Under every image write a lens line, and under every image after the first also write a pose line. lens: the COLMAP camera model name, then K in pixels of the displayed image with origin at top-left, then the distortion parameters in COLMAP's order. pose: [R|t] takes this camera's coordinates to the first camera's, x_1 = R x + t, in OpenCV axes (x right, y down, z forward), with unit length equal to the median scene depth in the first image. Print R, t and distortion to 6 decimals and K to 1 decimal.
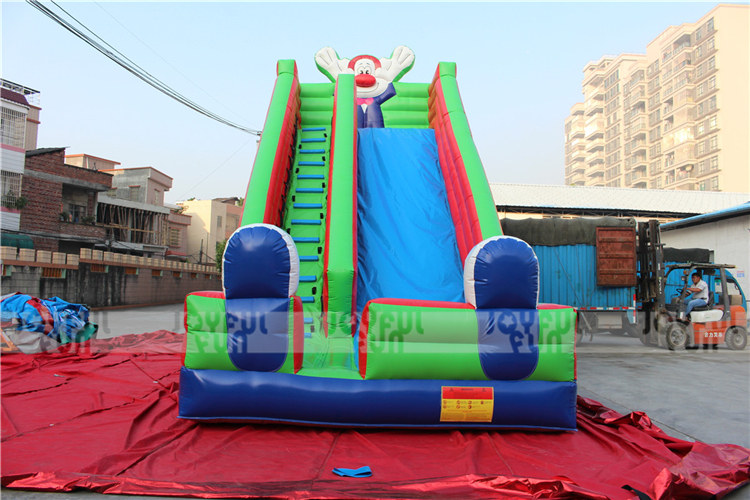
lens RADIAL K [[589.4, 0, 373.7], [0, 589.4, 225.8], [0, 0, 1]] dist [-0.085077, 0.002723]
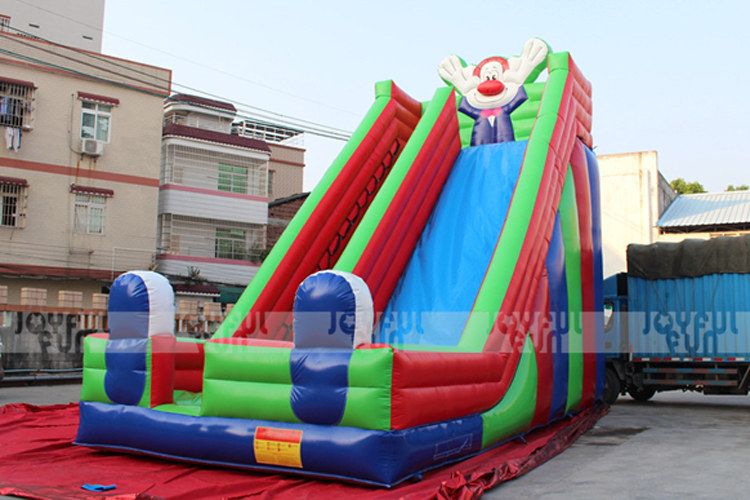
lens RADIAL K [[740.4, 0, 375.0], [0, 740.4, 250.0], [0, 0, 1]] dist [-0.135791, -0.005957]
pose [[0.890237, -0.063944, -0.450987, 0.407441], [0.053901, 0.997929, -0.035095, 0.014658], [0.452297, 0.006935, 0.891840, -0.005371]]
